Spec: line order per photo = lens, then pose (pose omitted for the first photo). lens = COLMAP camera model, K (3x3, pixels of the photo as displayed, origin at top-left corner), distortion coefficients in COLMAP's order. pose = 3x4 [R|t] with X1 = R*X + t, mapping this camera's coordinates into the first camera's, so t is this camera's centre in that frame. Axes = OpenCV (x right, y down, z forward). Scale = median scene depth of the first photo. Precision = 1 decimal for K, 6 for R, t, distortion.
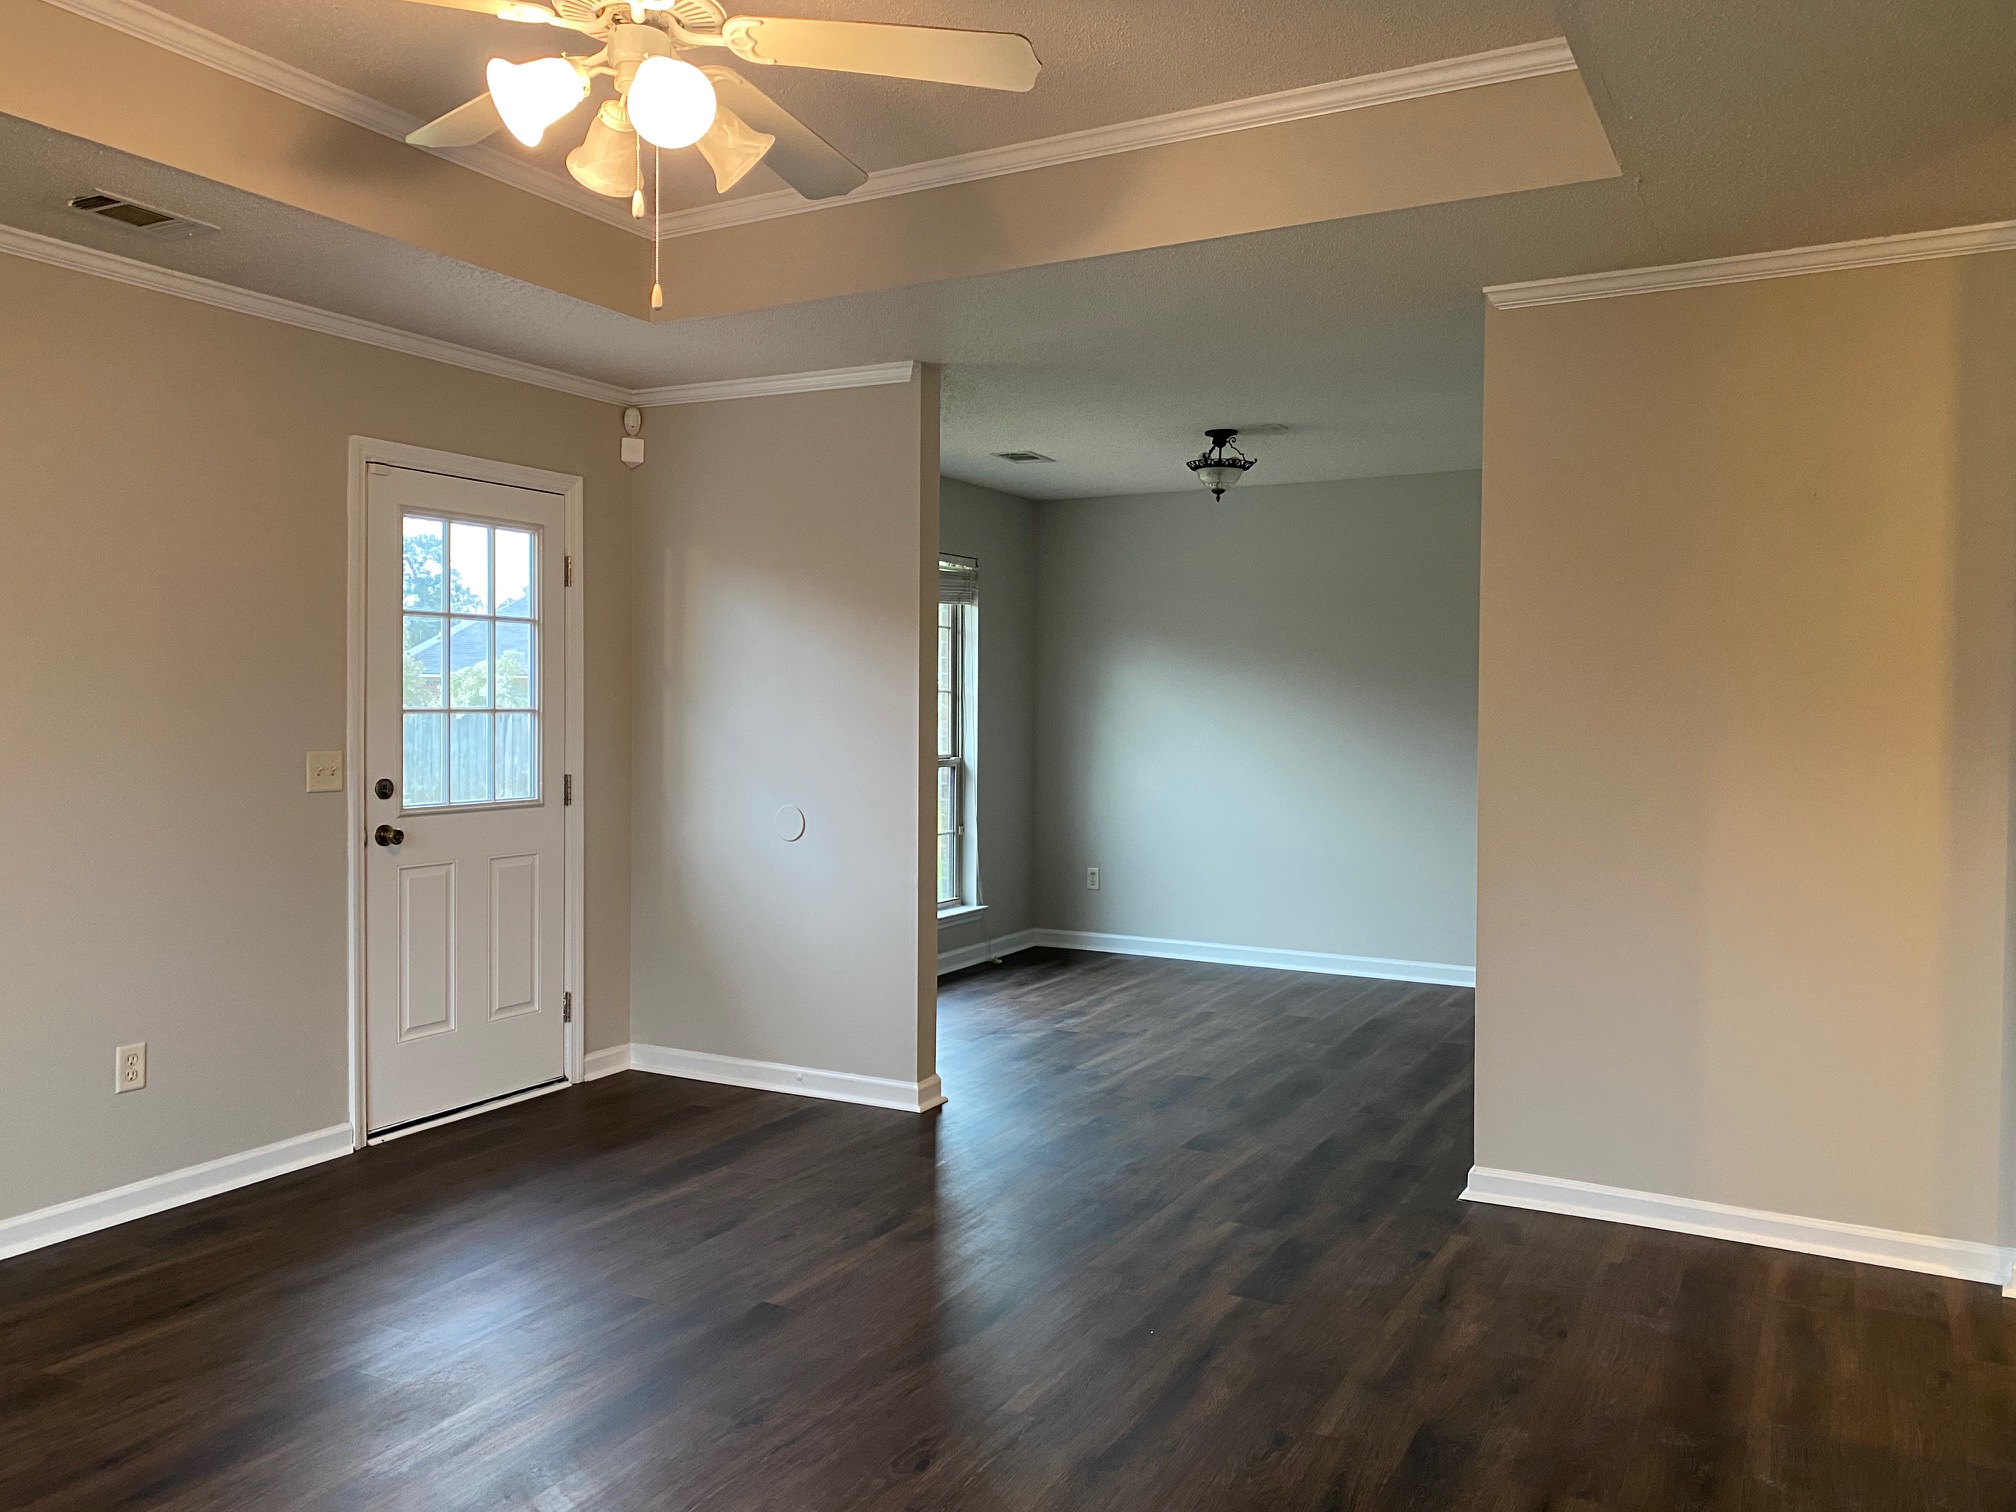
lens RADIAL K [[1532.1, 0, 1004.6], [0, 1532.1, 756.4], [0, 0, 1]] dist [0.005328, 0.001539]
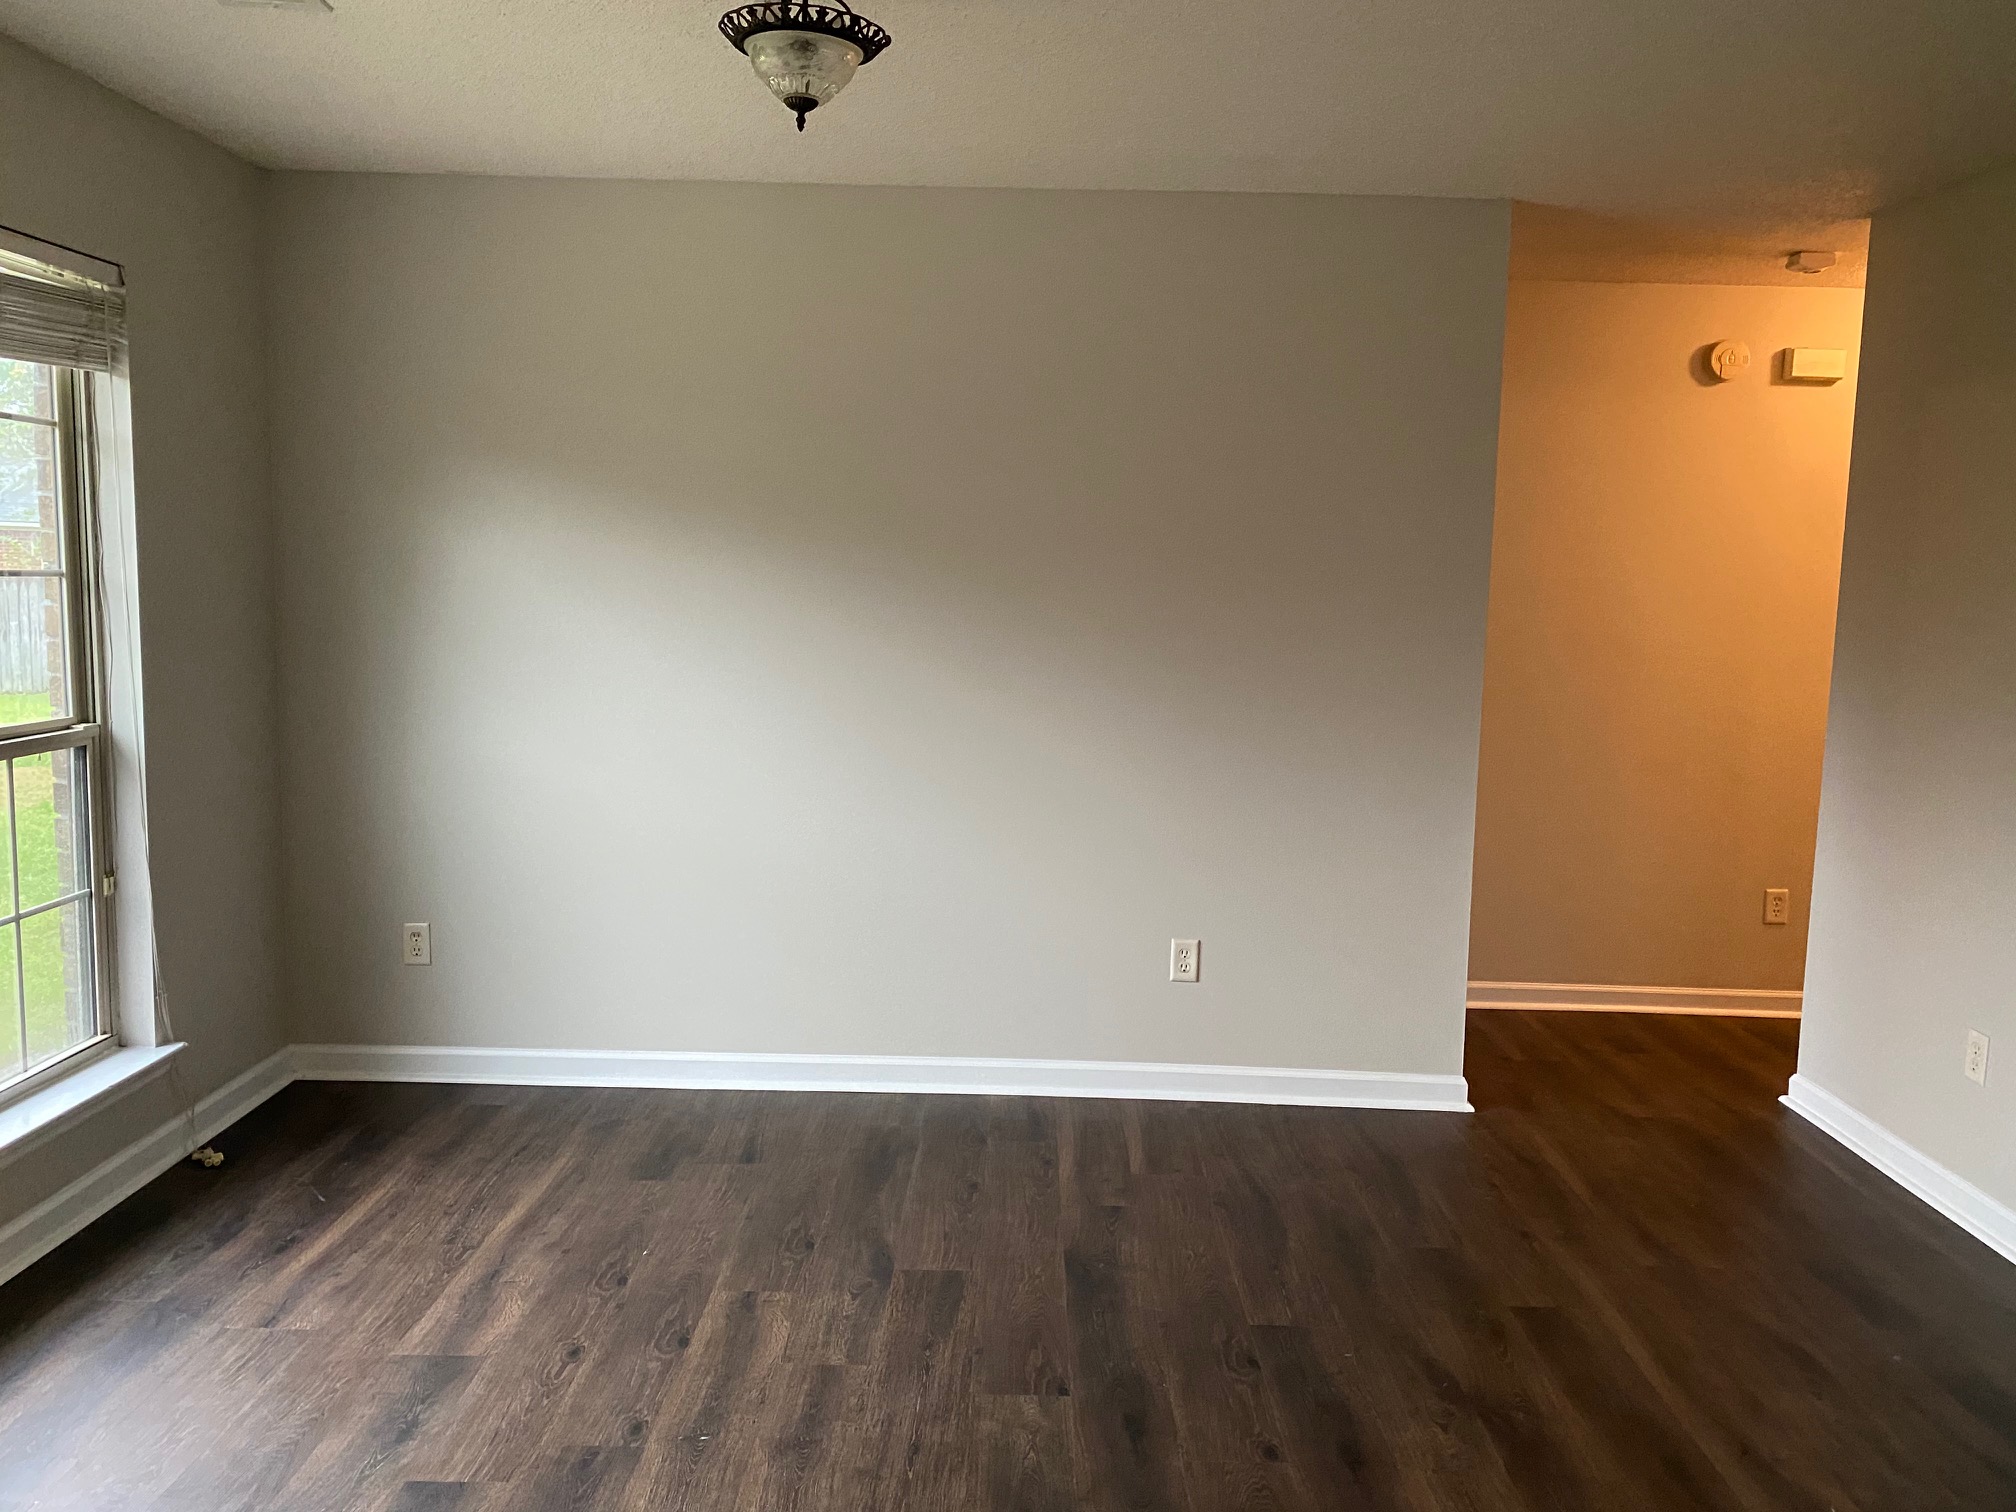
lens RADIAL K [[1532.1, 0, 1009.5], [0, 1532.1, 745.5], [0, 0, 1]] dist [0.005328, 0.001539]
pose [[0.881896, -0.037865, 0.469922, -0.005807], [-0.004842, 0.995989, 0.089340, -0.033746], [-0.471420, -0.081064, 0.878175, 0.489829]]
